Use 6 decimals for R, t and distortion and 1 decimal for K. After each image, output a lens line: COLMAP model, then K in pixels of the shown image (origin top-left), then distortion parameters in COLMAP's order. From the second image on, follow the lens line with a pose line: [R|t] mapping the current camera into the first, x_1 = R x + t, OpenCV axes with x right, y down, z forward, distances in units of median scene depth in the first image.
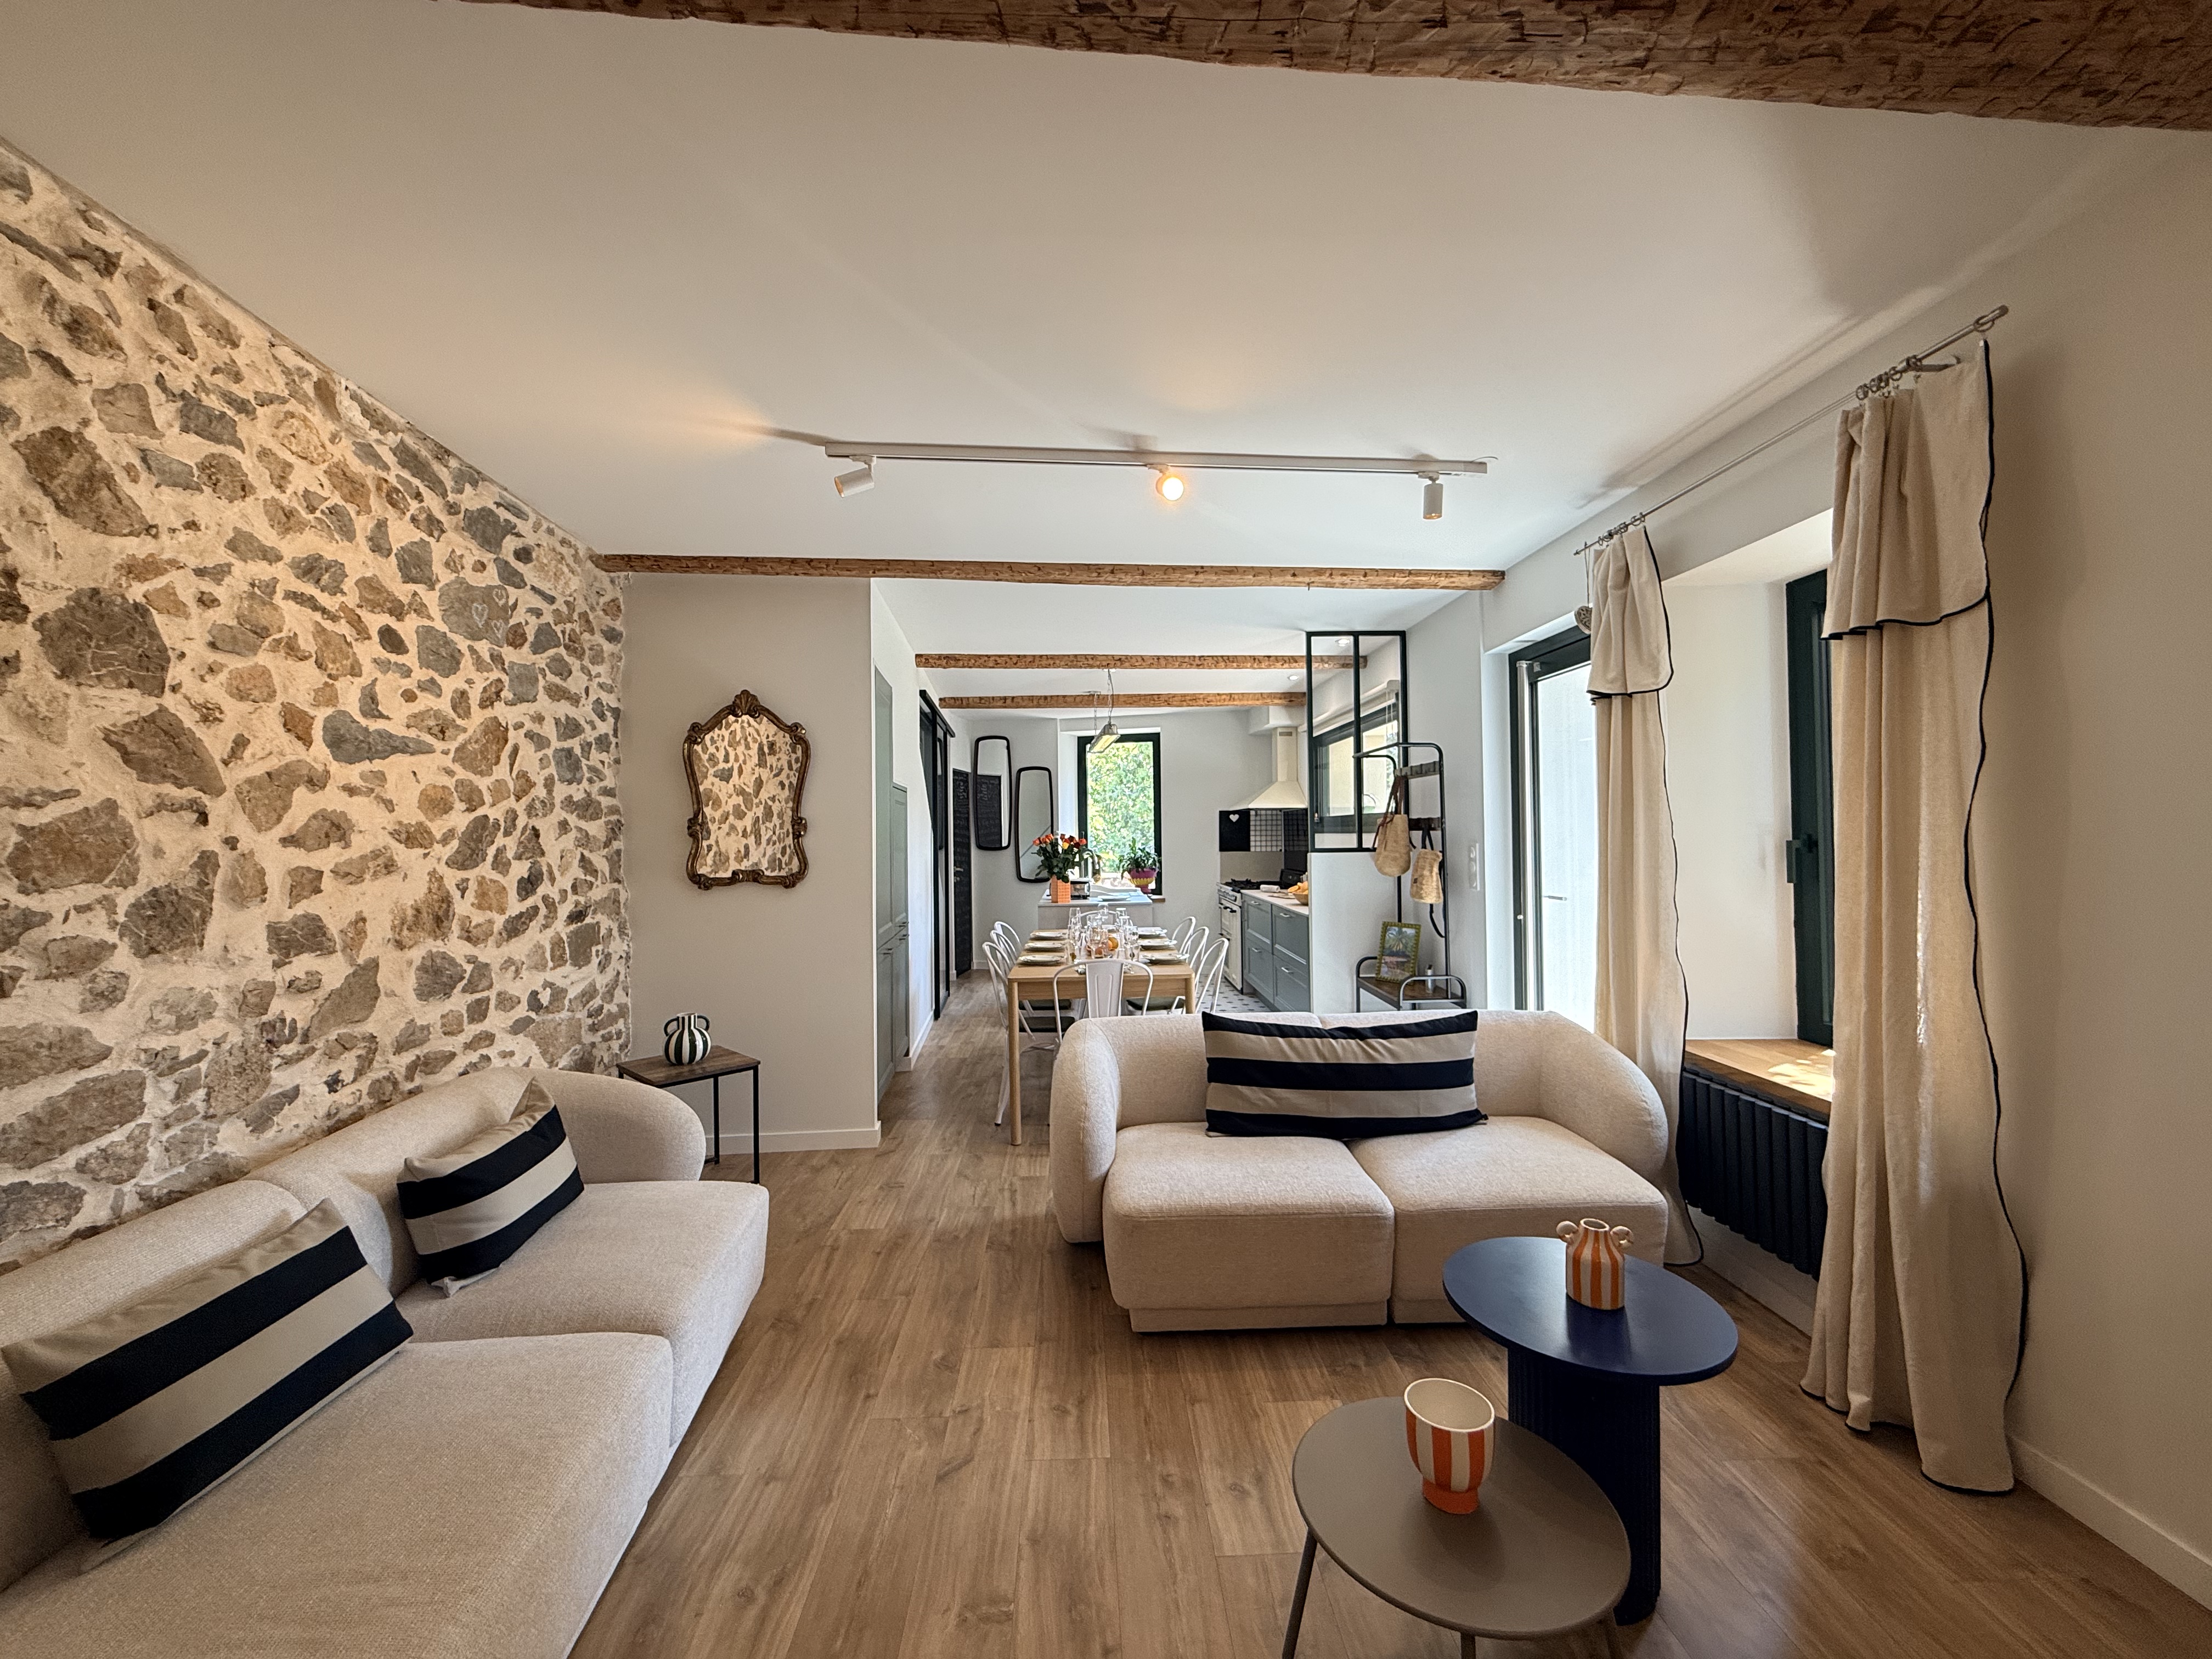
lens RADIAL K [[882.7, 0, 1101.6], [0, 882.7, 826.9], [0, 0, 1]] dist [-0.000704, 0.000350]
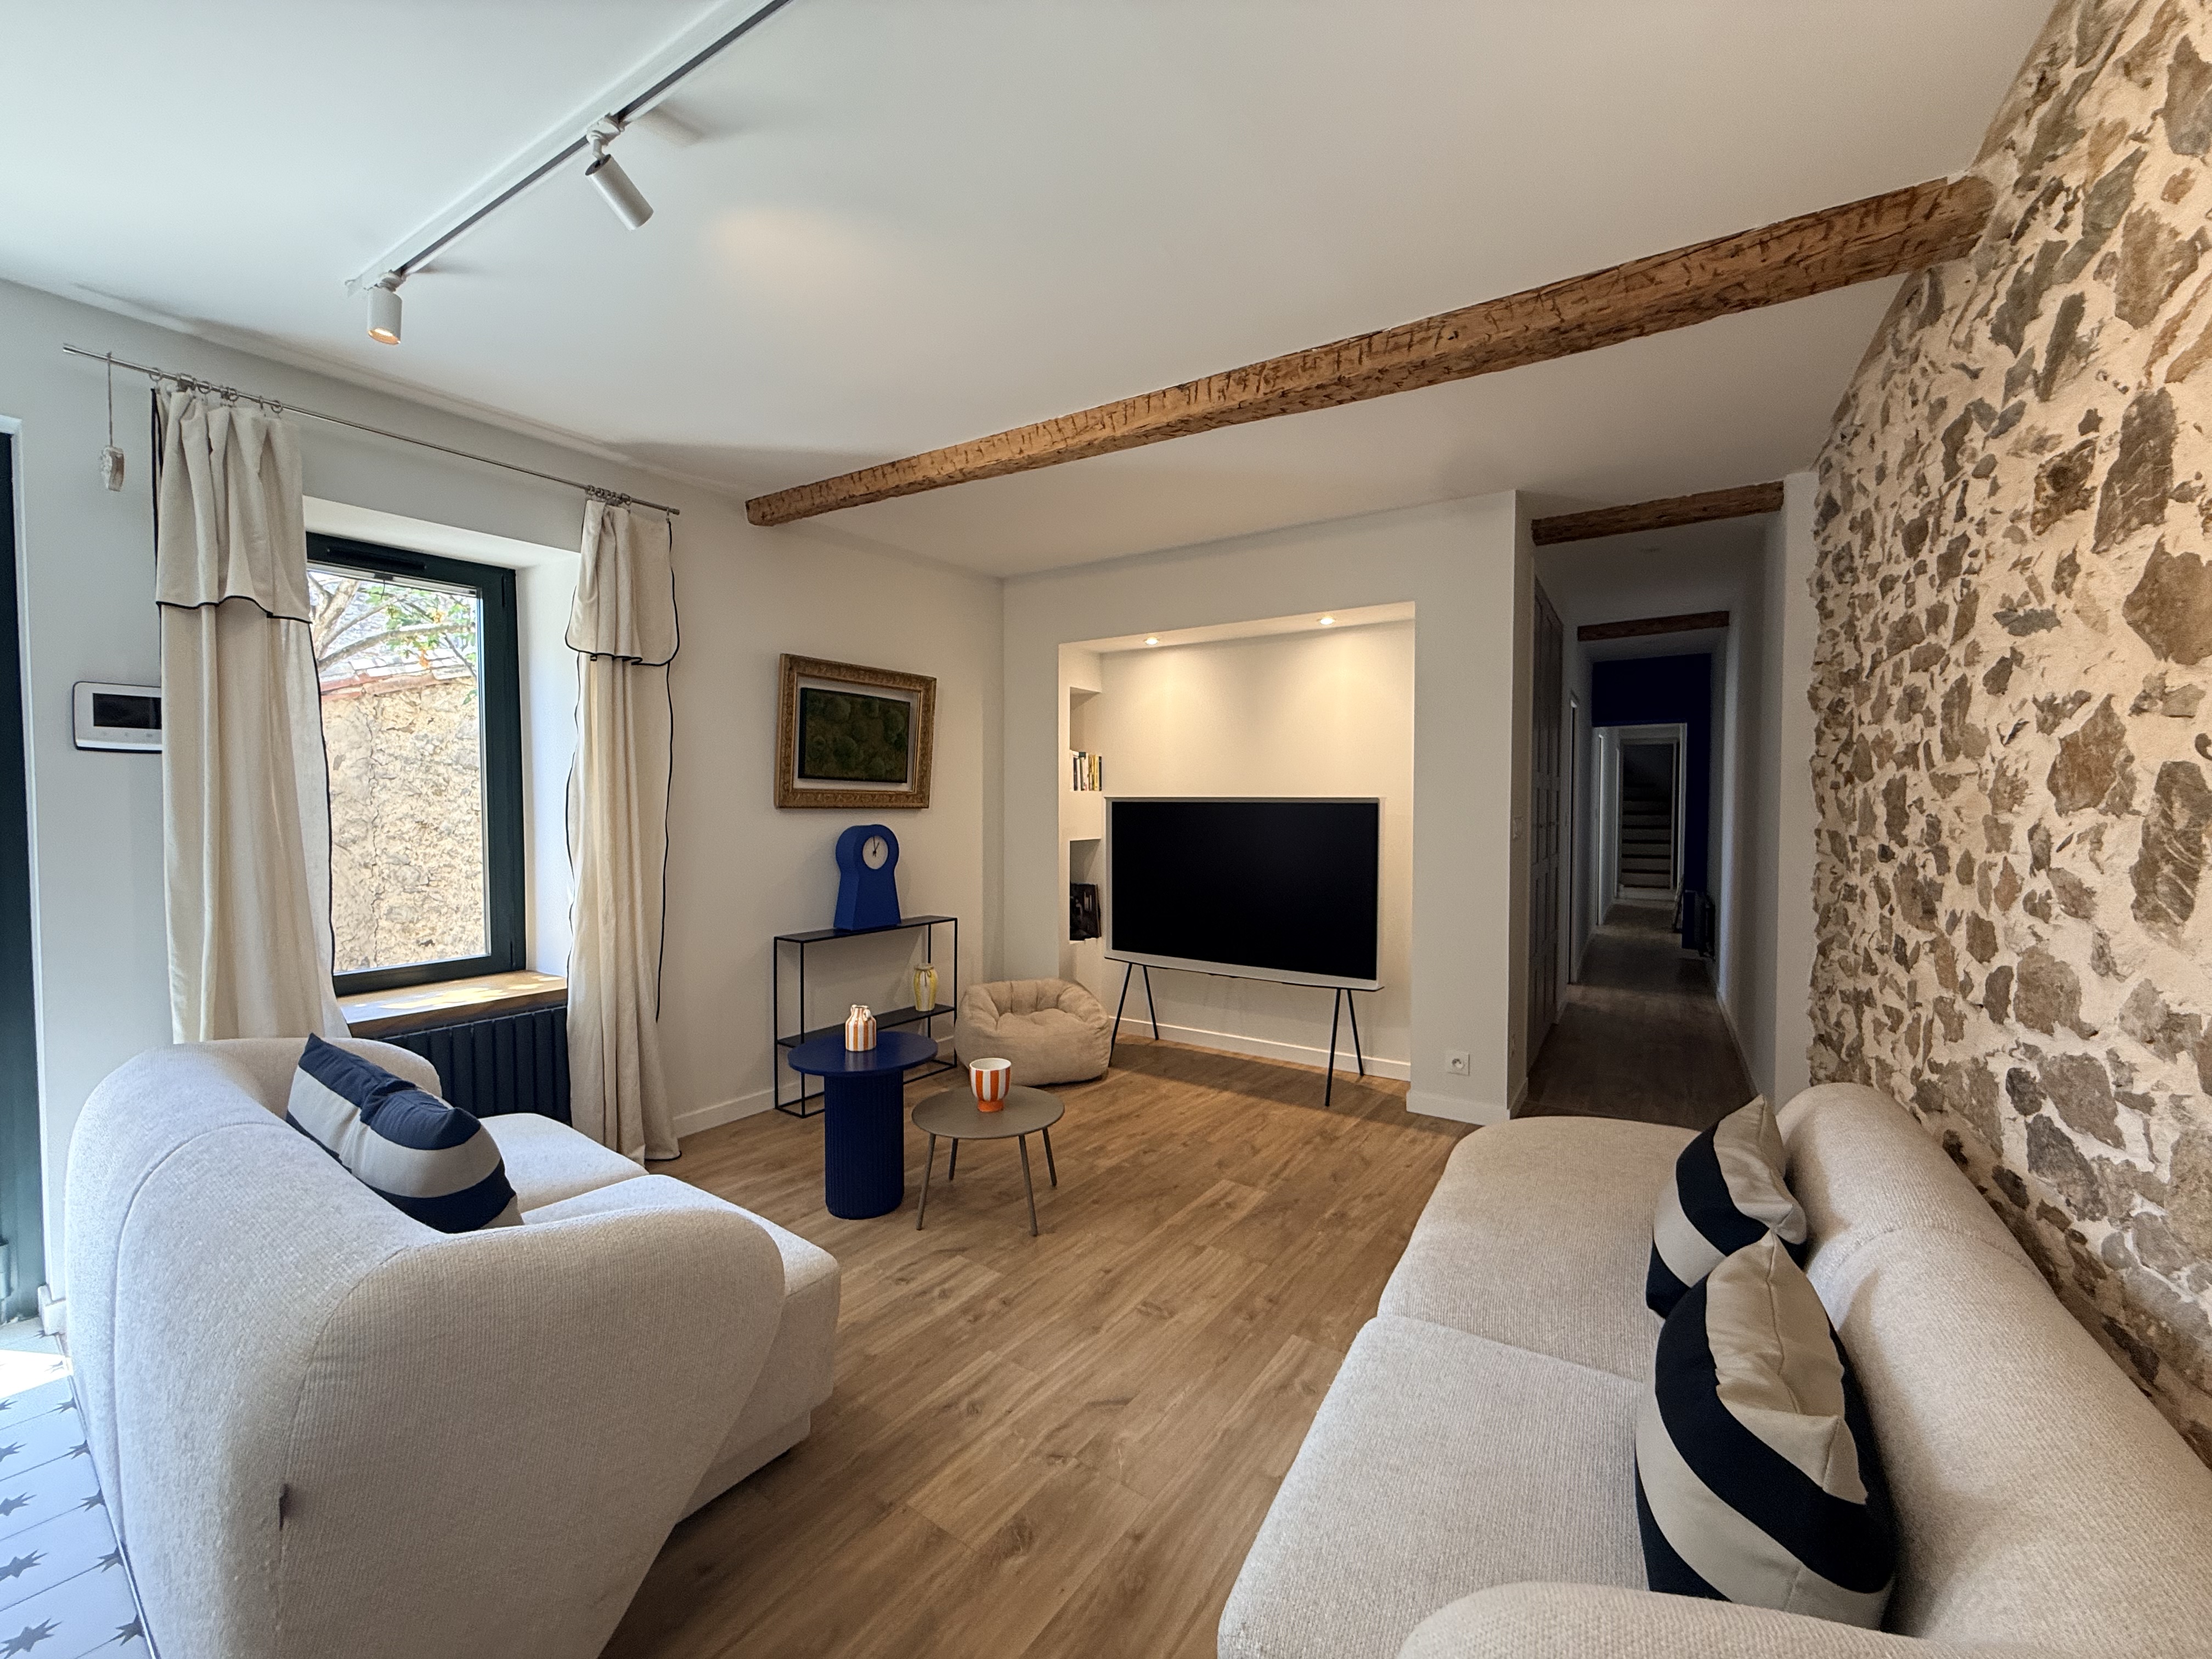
lens RADIAL K [[882.7, 0, 1098.4], [0, 882.7, 825.9], [0, 0, 1]] dist [-0.000704, 0.000350]
pose [[-0.790700, -0.004281, 0.612189, -0.492439], [0.004672, 0.999904, 0.013027, 0.035275], [-0.612186, 0.013161, -0.790604, 1.145718]]
